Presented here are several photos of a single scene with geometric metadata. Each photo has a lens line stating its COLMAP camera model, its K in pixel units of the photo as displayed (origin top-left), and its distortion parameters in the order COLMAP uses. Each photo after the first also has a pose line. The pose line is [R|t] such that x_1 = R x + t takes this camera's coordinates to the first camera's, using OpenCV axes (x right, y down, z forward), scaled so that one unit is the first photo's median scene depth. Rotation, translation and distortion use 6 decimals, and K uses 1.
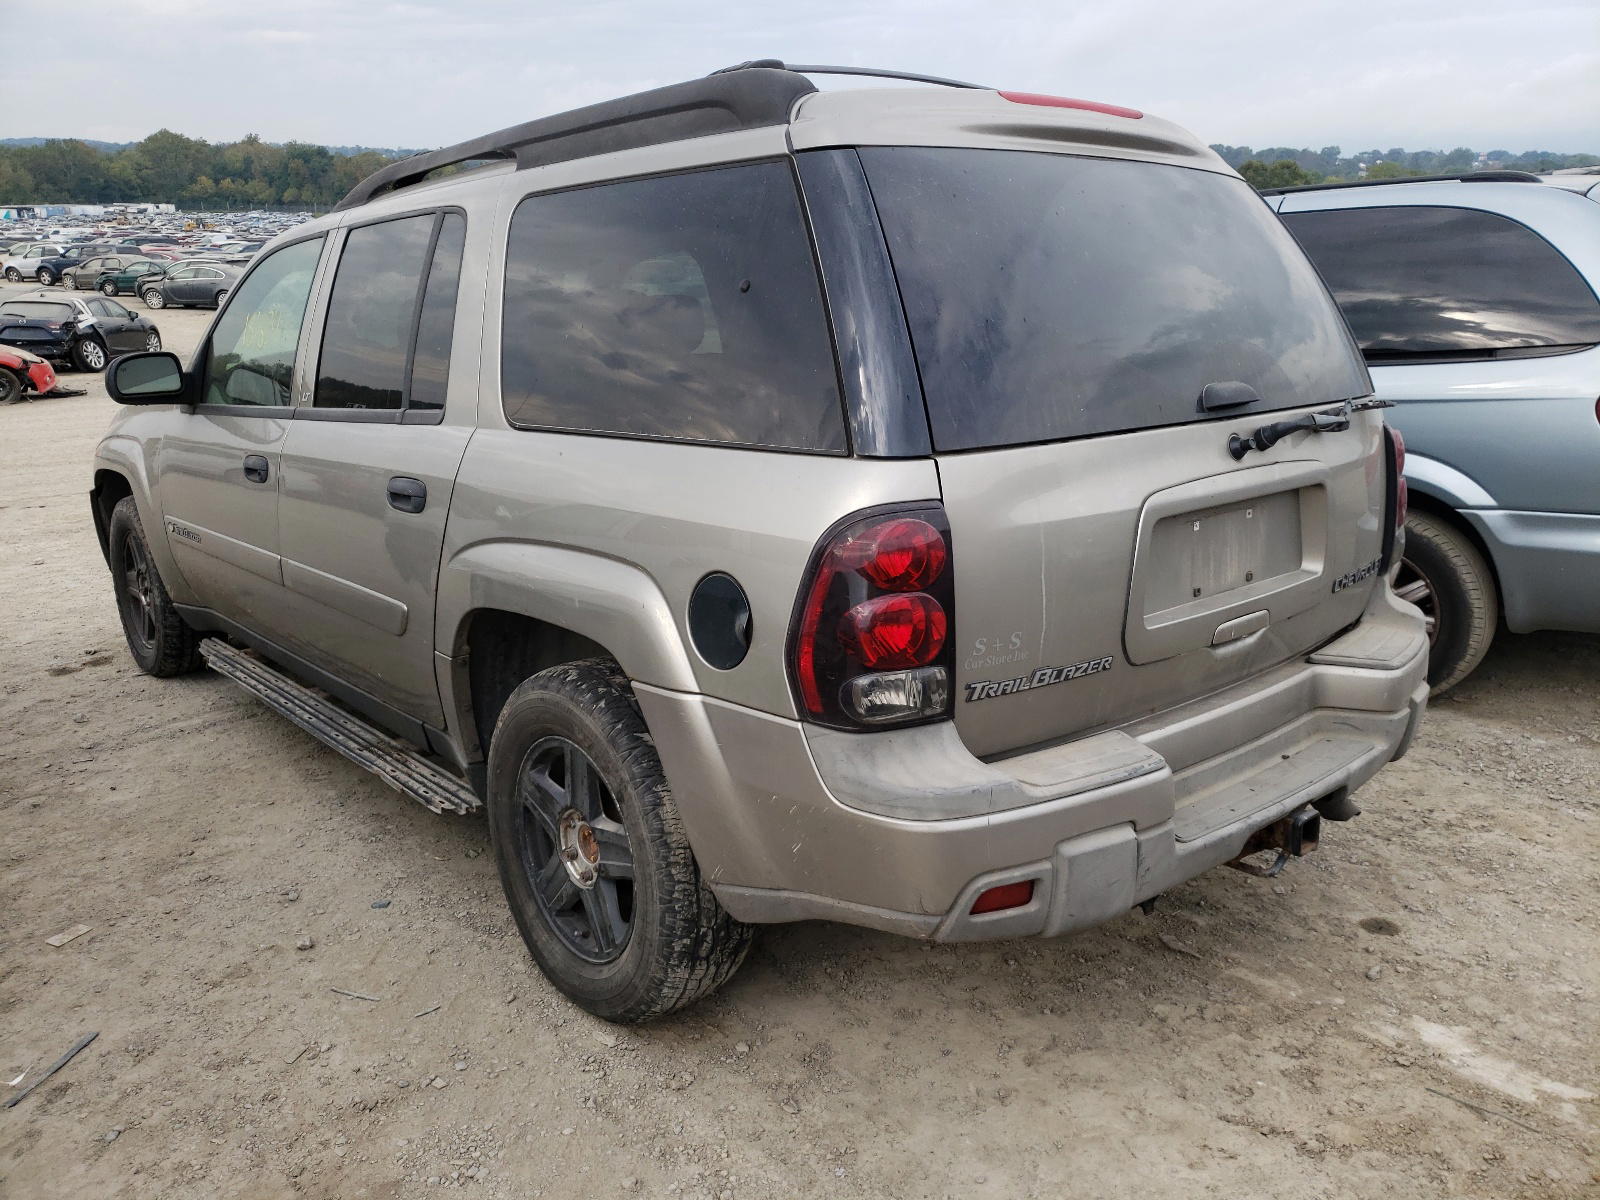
lens RADIAL K [[1239.7, 0, 800.0], [0, 1239.7, 600.0], [0, 0, 1]] dist [-0.005148, -0.000061]
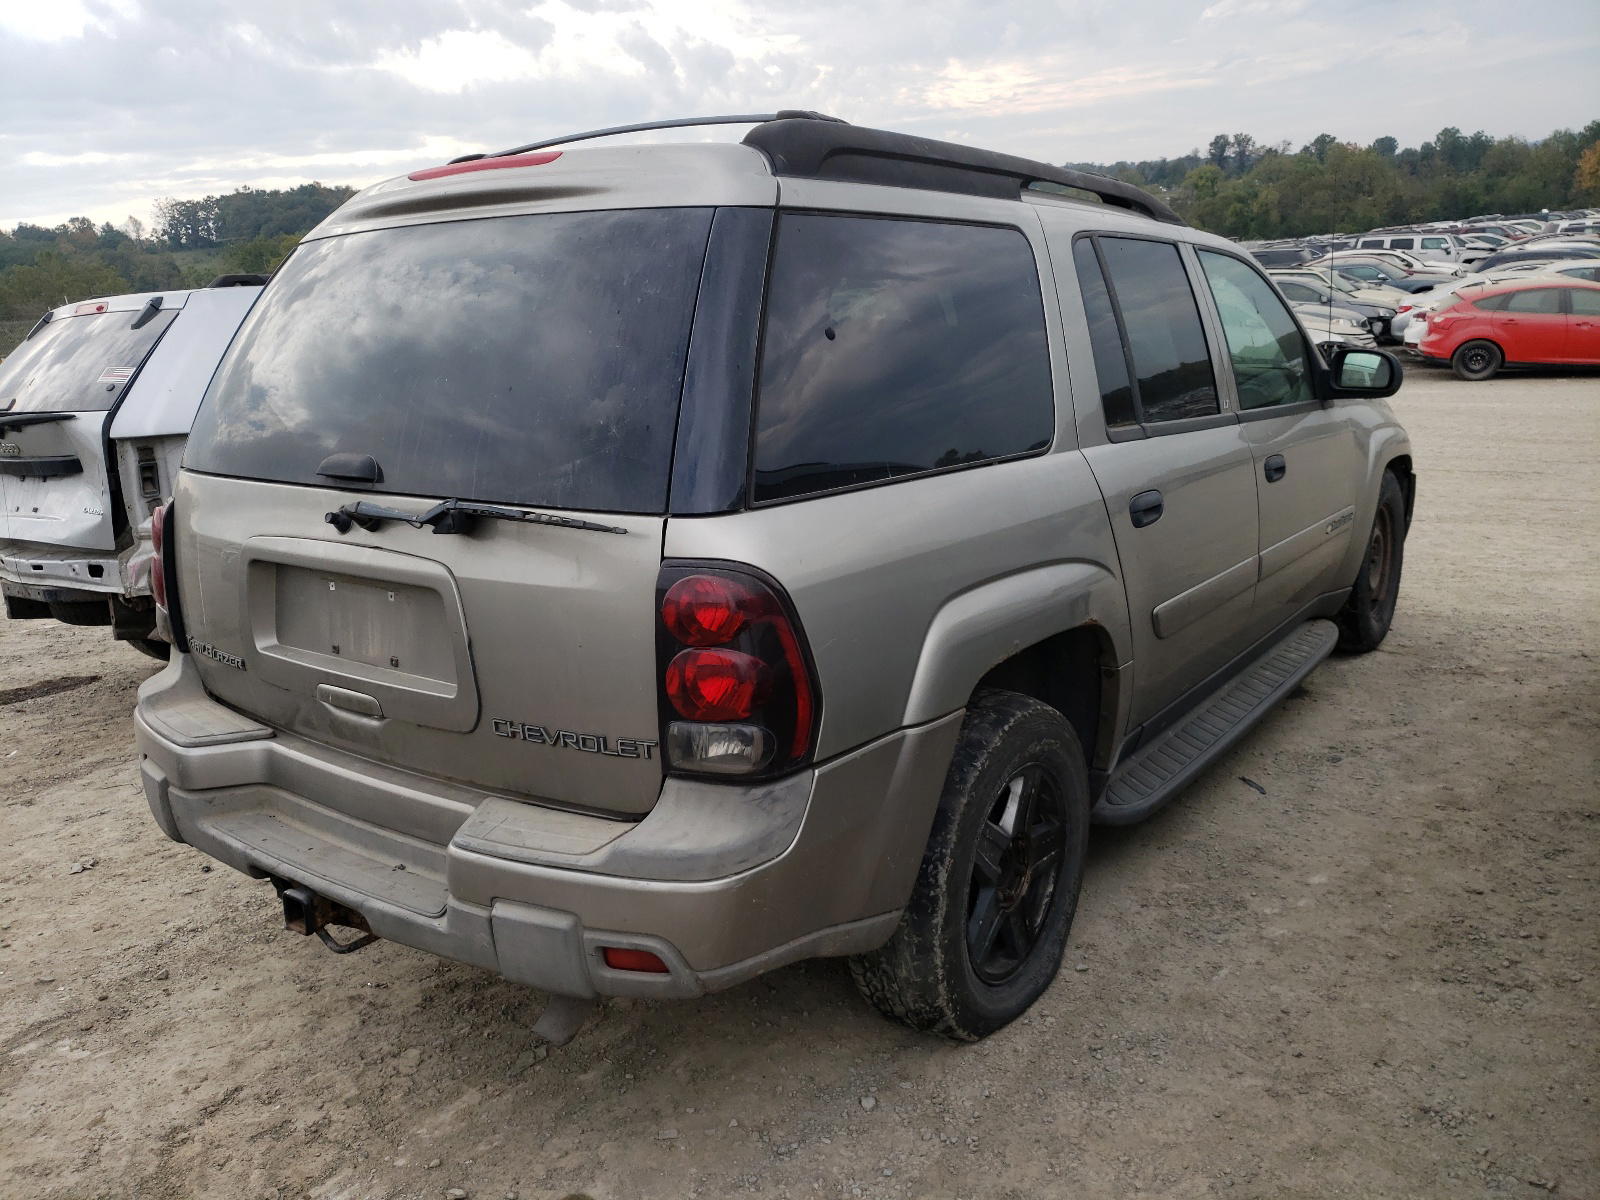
lens RADIAL K [[1195.0, 0, 801.2], [0, 1195.0, 626.7], [0, 0, 1]] dist [0.004133, 0.002302]
pose [[0.243694, 0.248875, -0.937376, 1.322869], [-0.212297, 0.956764, 0.198831, -0.300717], [0.946332, 0.150548, 0.285993, 1.053597]]
